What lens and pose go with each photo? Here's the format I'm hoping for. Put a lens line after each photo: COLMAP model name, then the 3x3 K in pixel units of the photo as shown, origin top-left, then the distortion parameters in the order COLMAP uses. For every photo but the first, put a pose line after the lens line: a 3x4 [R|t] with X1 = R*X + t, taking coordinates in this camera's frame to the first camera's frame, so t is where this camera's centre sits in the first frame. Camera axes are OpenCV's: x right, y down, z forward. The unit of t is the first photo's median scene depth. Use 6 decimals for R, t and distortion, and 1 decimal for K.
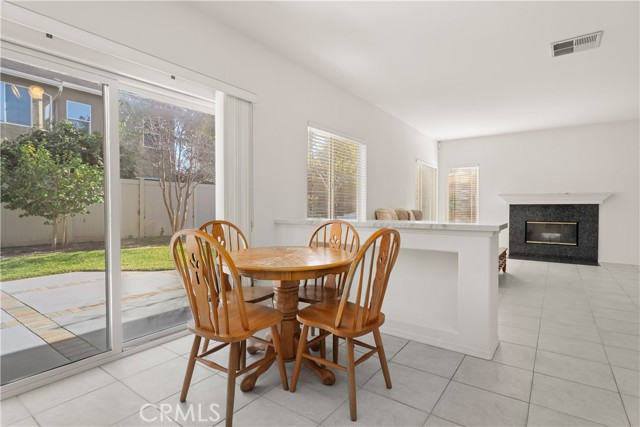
lens RADIAL K [[330.2, 0, 322.1], [0, 330.2, 210.6], [0, 0, 1]] dist [-0.002714, 0.000097]
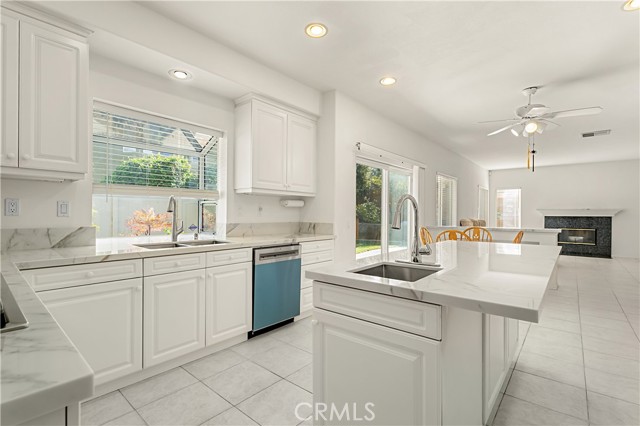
lens RADIAL K [[295.6, 0, 323.0], [0, 295.6, 213.2], [0, 0, 1]] dist [-0.001783, -0.000744]
pose [[0.996652, 0.003996, -0.081659, -0.310607], [-0.004971, 0.999919, -0.011737, -0.013336], [0.081605, 0.012104, 0.996591, -0.385017]]
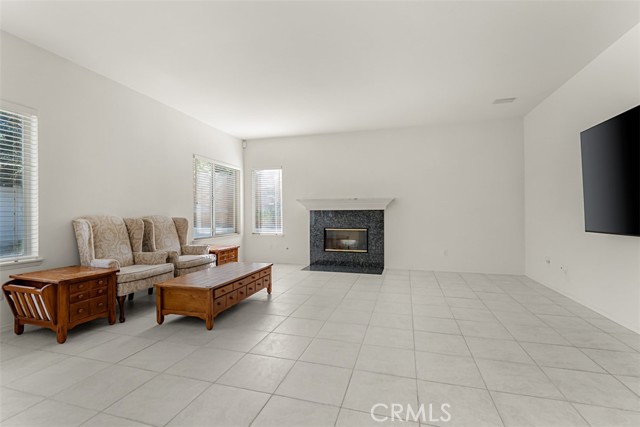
lens RADIAL K [[295.6, 0, 316.5], [0, 295.6, 216.9], [0, 0, 1]] dist [-0.001783, -0.000744]
pose [[0.946547, -0.009057, 0.322439, 0.348042], [0.007705, 0.999955, 0.005469, -0.004779], [-0.322474, -0.002693, 0.946574, 0.216894]]
